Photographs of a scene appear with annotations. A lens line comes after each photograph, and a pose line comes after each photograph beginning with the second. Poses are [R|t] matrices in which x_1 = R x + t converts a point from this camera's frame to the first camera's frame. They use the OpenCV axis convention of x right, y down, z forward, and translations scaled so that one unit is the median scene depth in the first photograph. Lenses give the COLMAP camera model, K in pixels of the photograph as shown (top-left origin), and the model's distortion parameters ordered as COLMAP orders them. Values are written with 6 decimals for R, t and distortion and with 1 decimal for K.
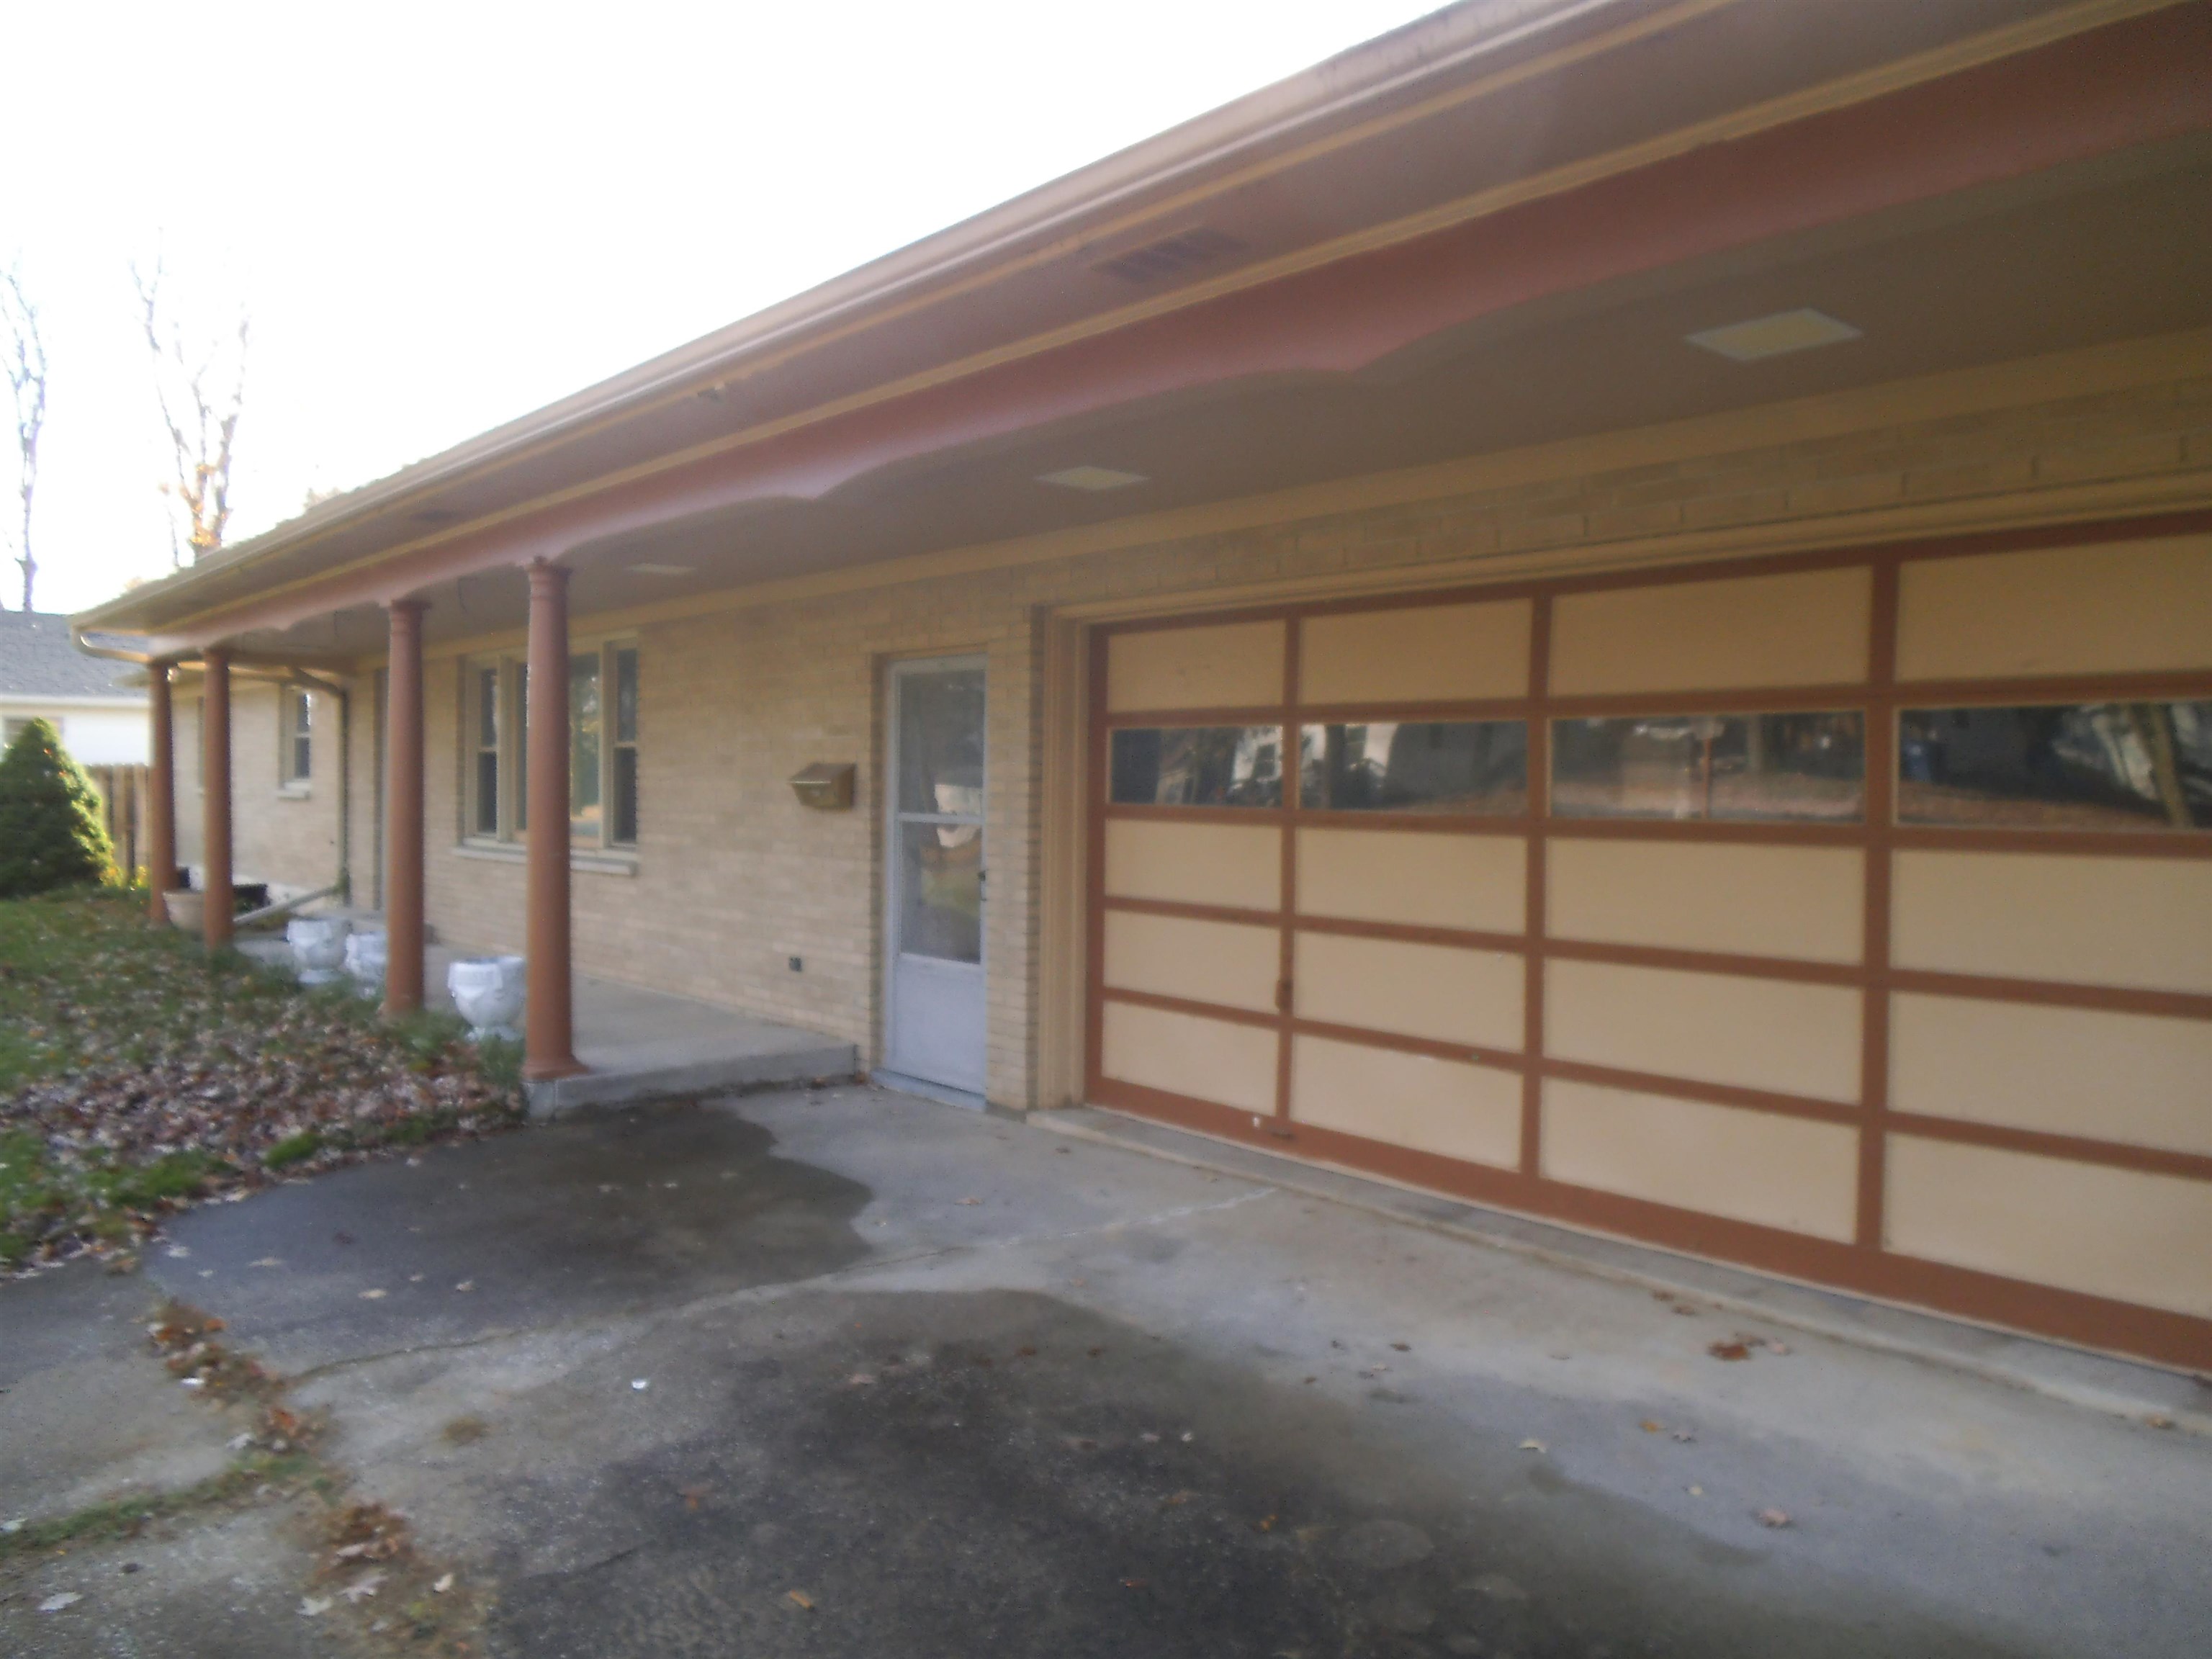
lens RADIAL K [[1558.1, 0, 1106.0], [0, 1558.1, 829.5], [0, 0, 1]] dist [0.048665, -0.078274]
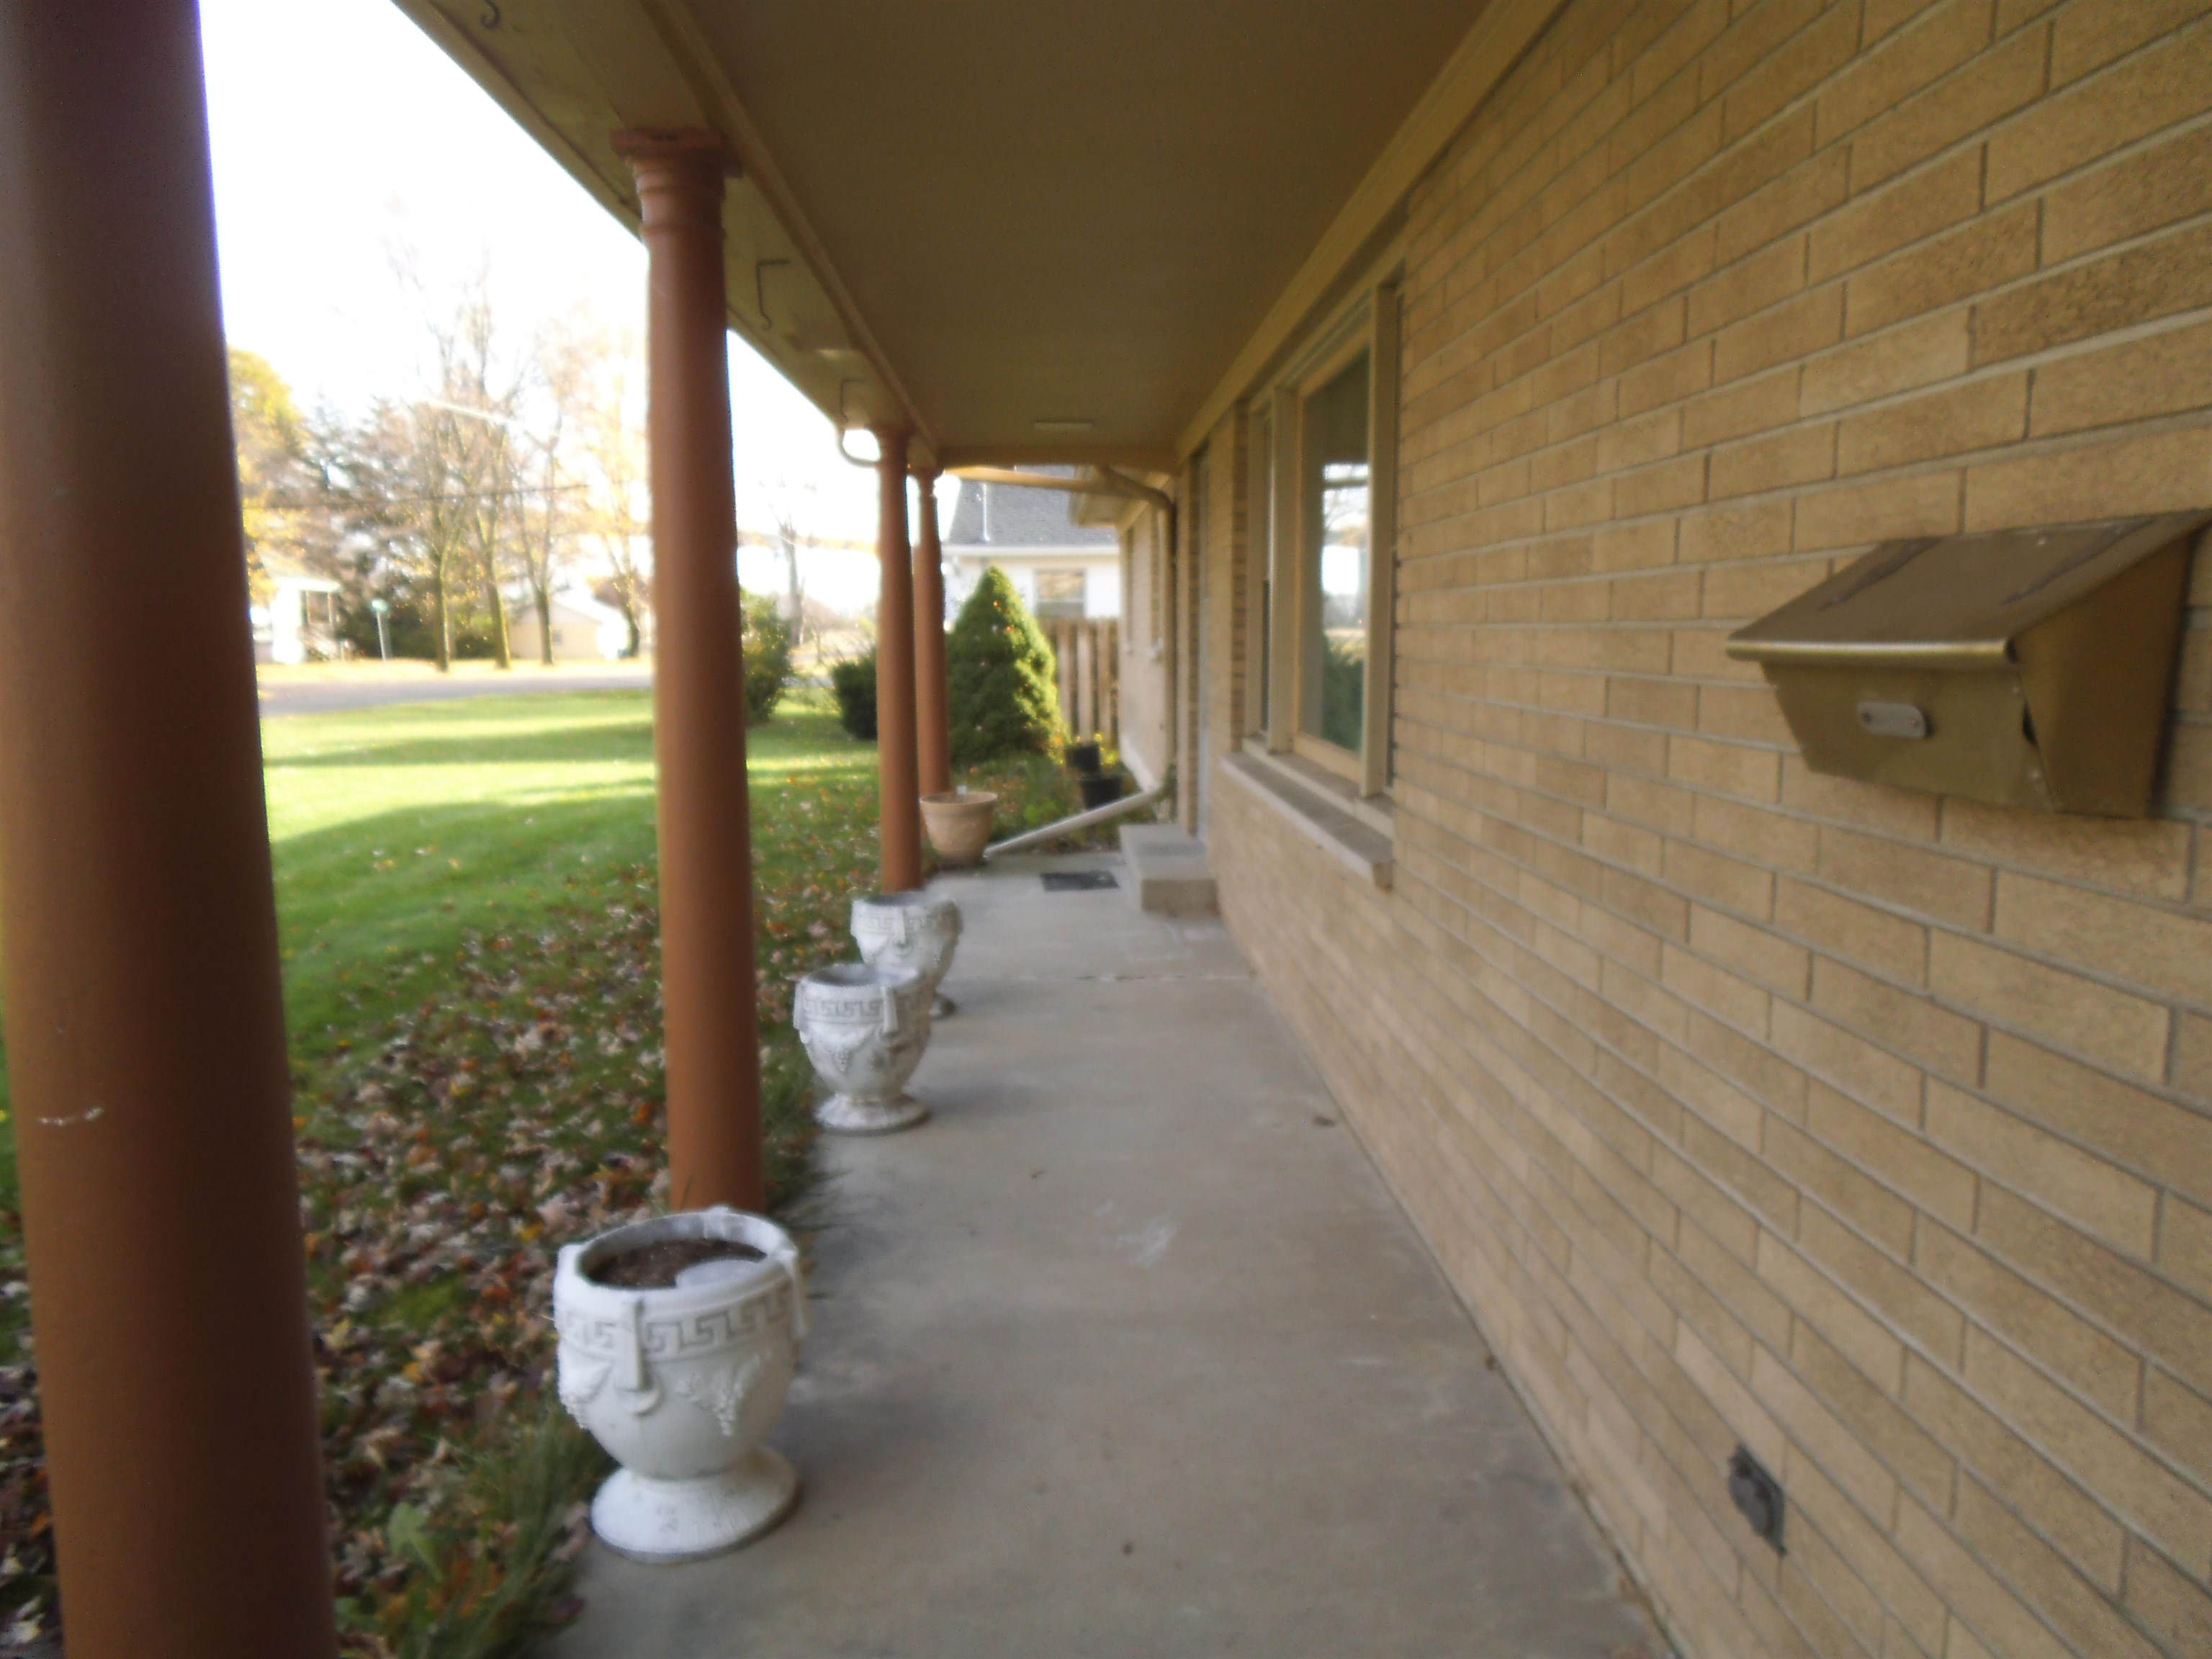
lens RADIAL K [[1558.1, 0, 1106.0], [0, 1558.1, 829.5], [0, 0, 1]] dist [0.048665, -0.078274]
pose [[0.777643, 0.066979, -0.625129, -0.061443], [-0.004884, 0.994922, 0.100526, -0.011730], [0.628688, -0.075120, 0.774021, 0.343629]]
